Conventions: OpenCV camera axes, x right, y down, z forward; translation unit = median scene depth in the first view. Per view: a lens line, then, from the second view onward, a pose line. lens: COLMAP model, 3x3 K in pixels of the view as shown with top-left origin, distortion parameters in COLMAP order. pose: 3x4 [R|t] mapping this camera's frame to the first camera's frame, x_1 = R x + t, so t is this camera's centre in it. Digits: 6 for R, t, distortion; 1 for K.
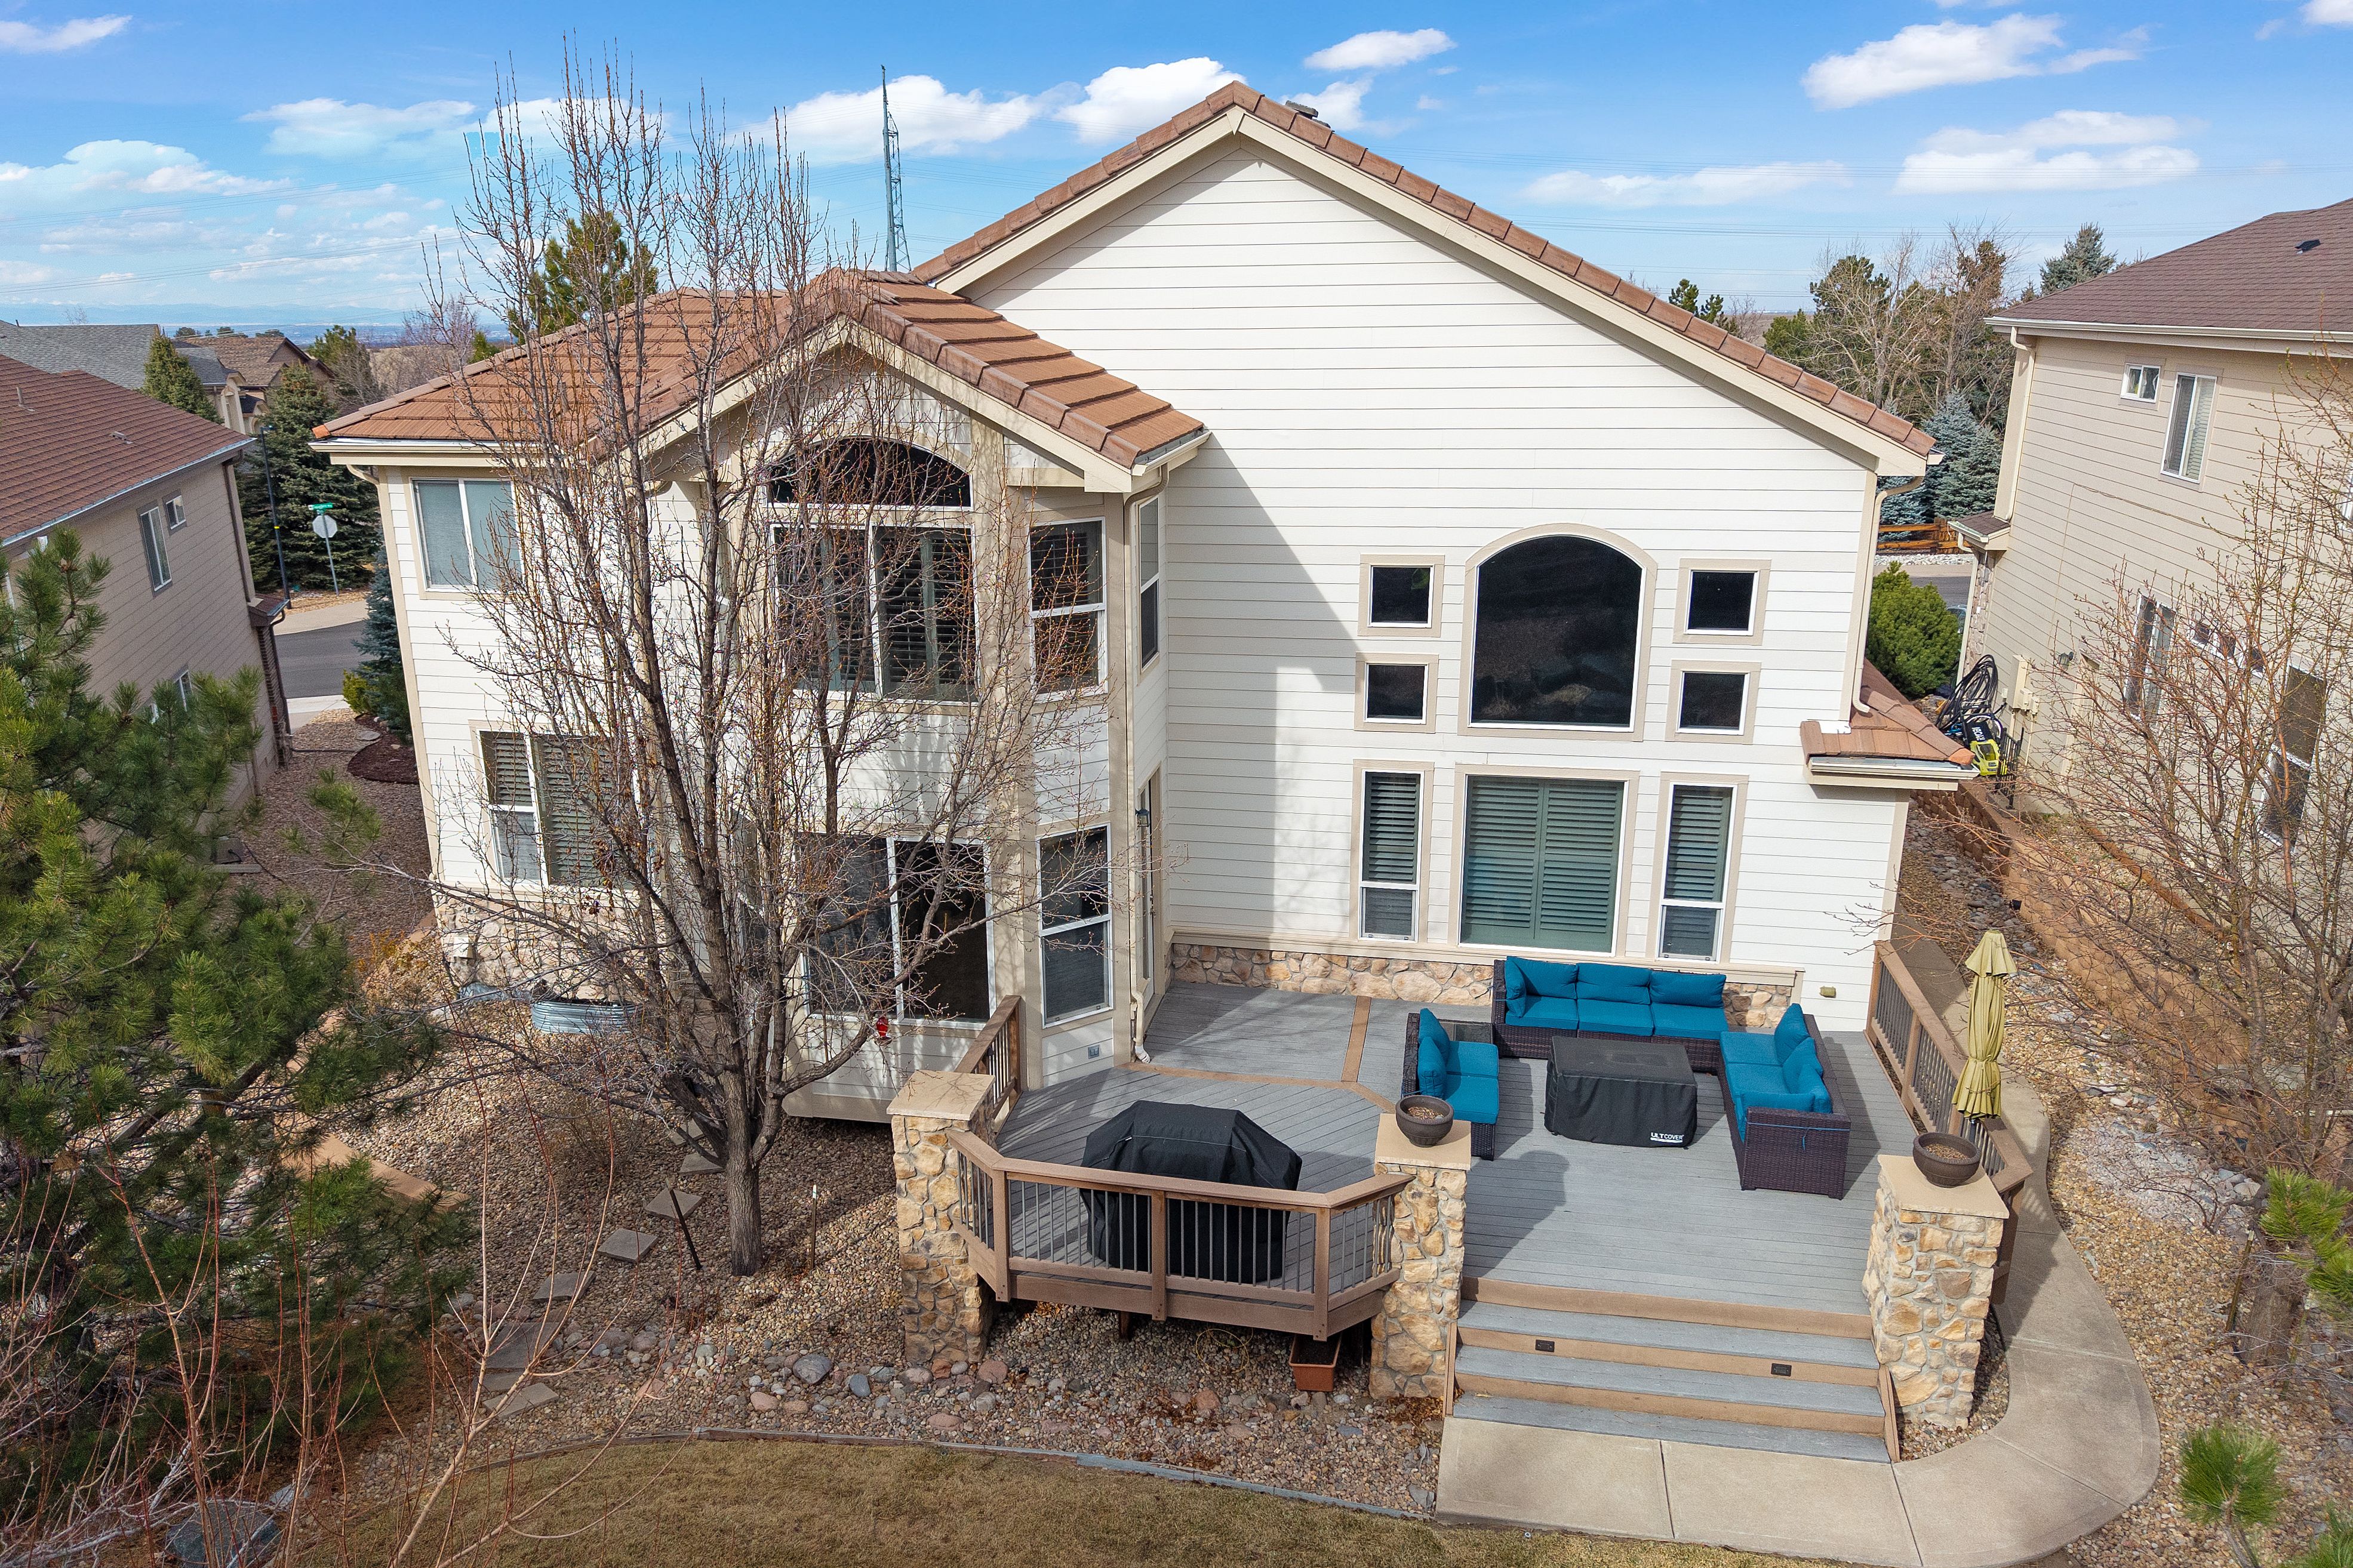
lens RADIAL K [[1636.6, 0, 1176.5], [0, 1636.6, 784.0], [0, 0, 1]] dist [0.003477, -0.002354]
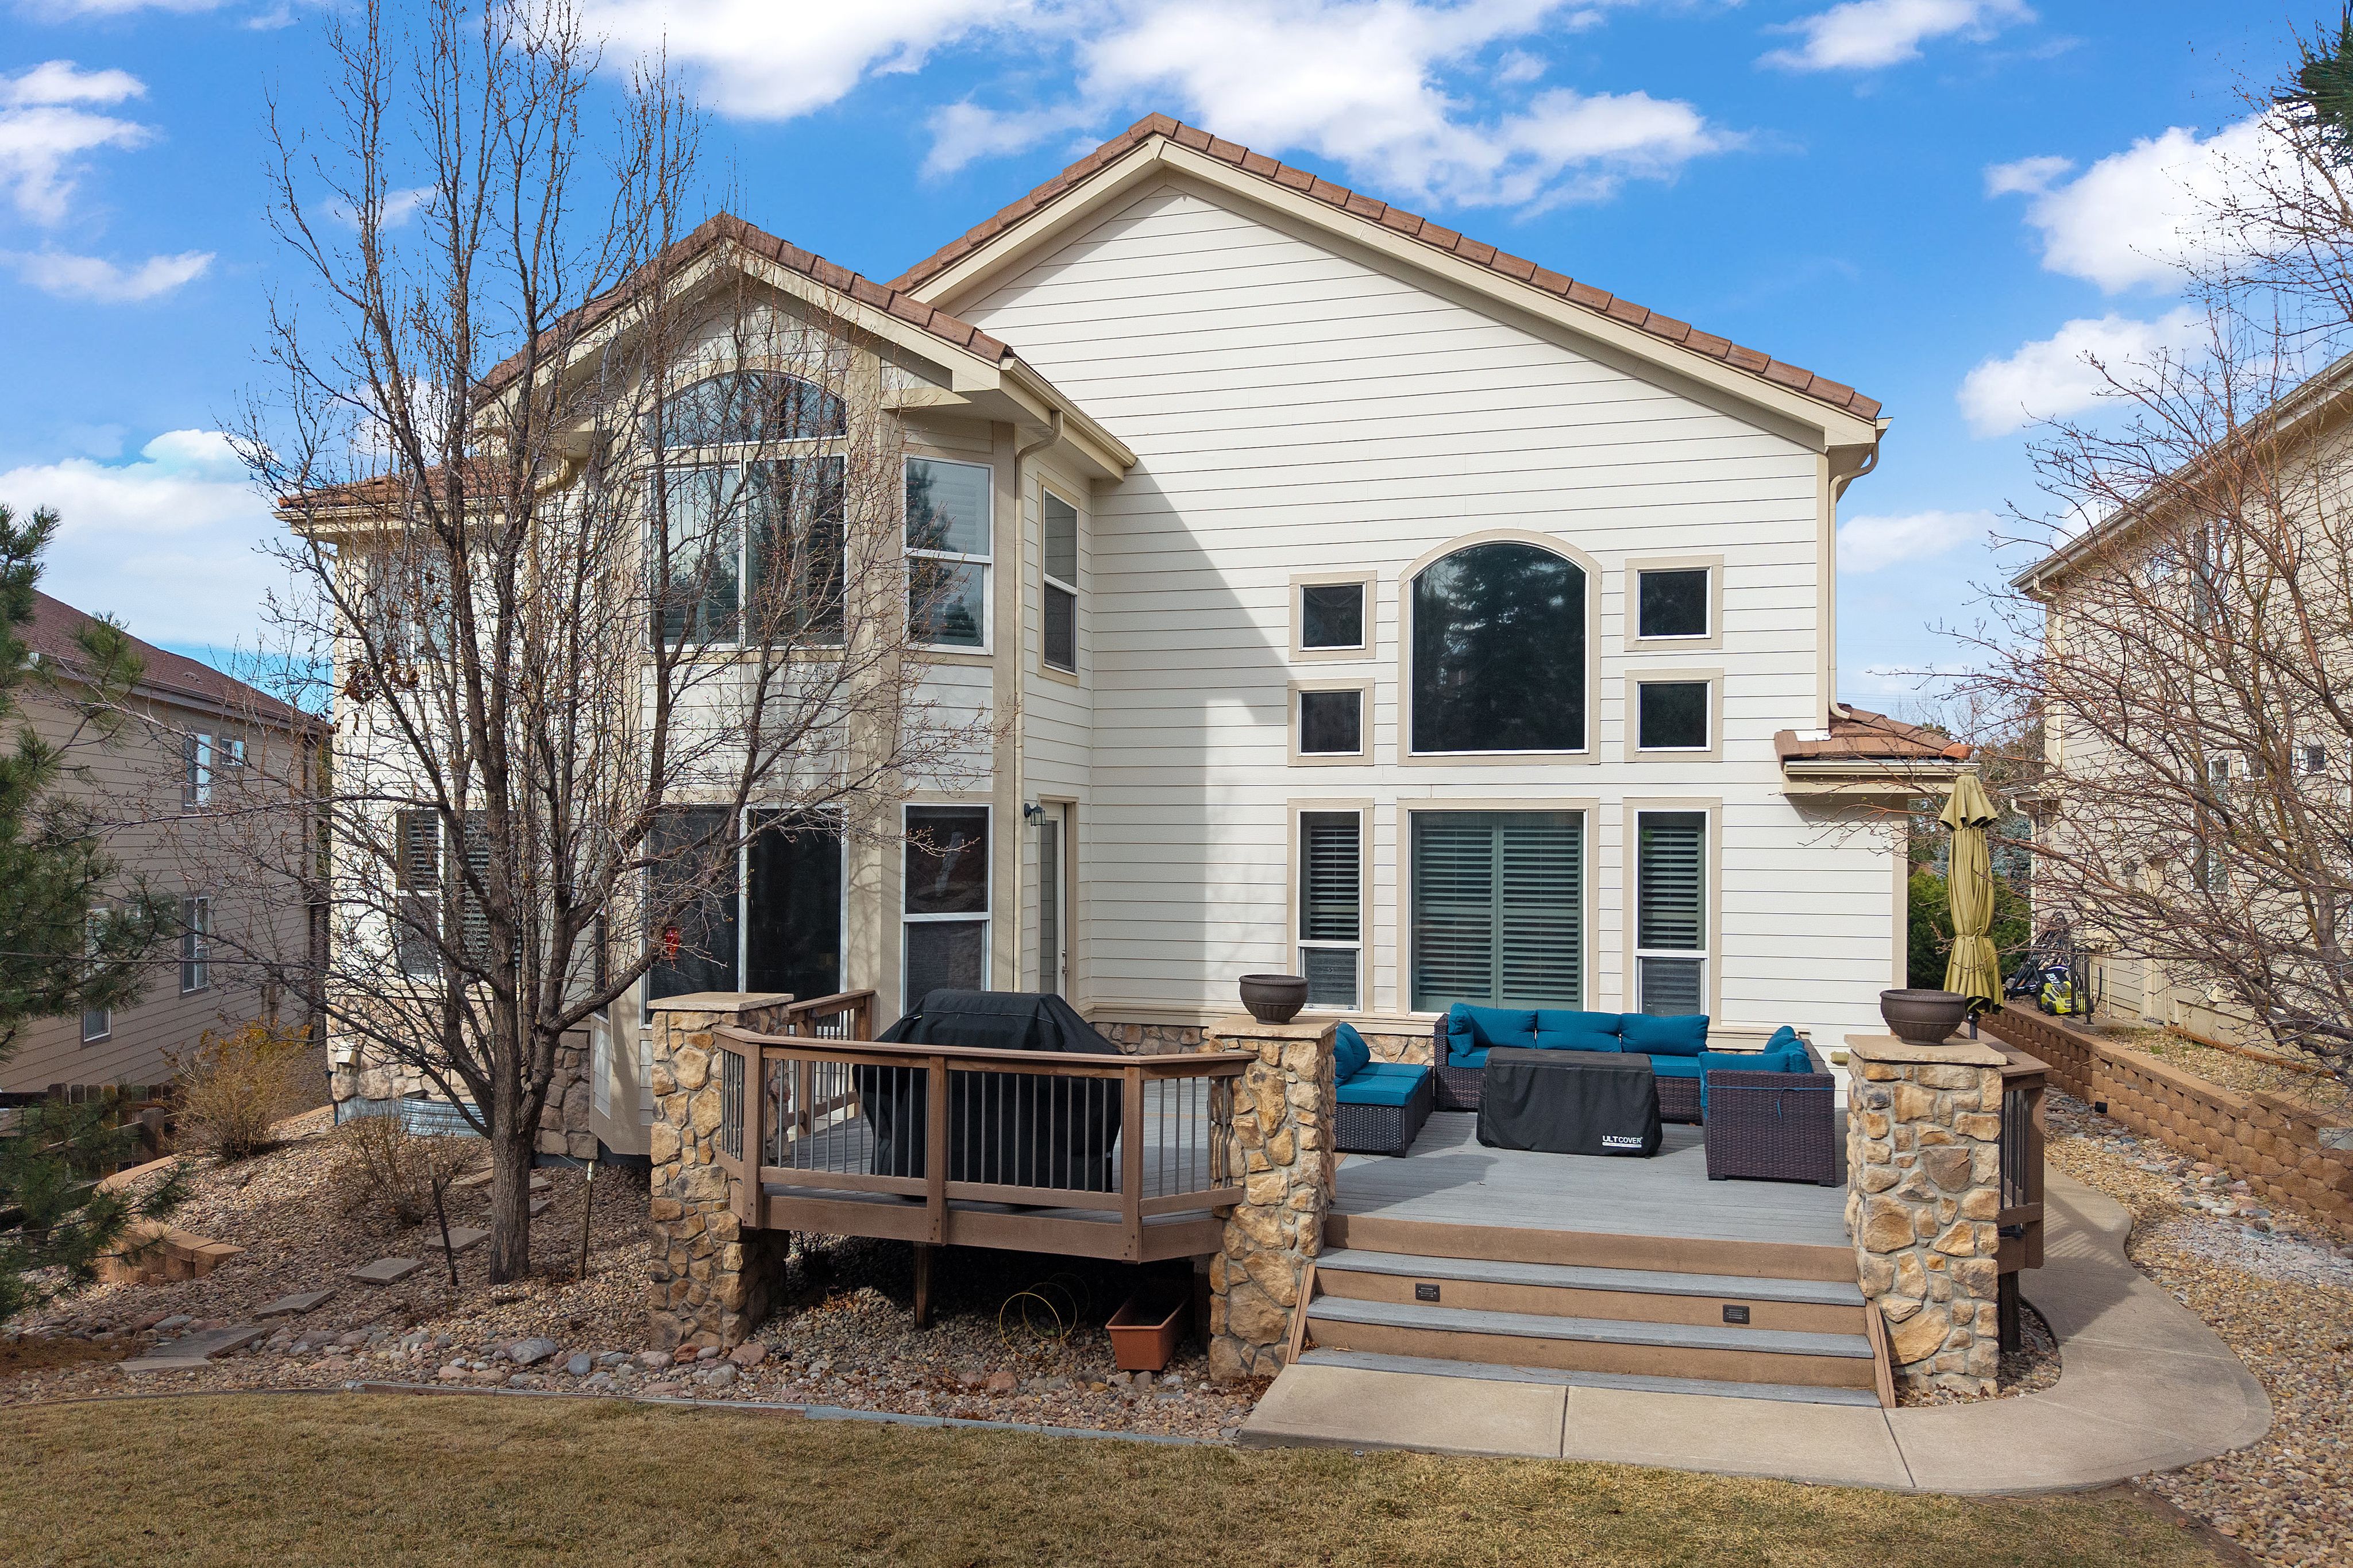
lens RADIAL K [[1584.5, 0, 1202.8], [0, 1584.5, 790.5], [0, 0, 1]] dist [0.006007, 0.002705]
pose [[0.997912, 0.008221, -0.064063, 0.131895], [-0.026789, 0.955210, -0.294712, 0.271683], [0.058771, 0.295813, 0.953436, 0.171385]]
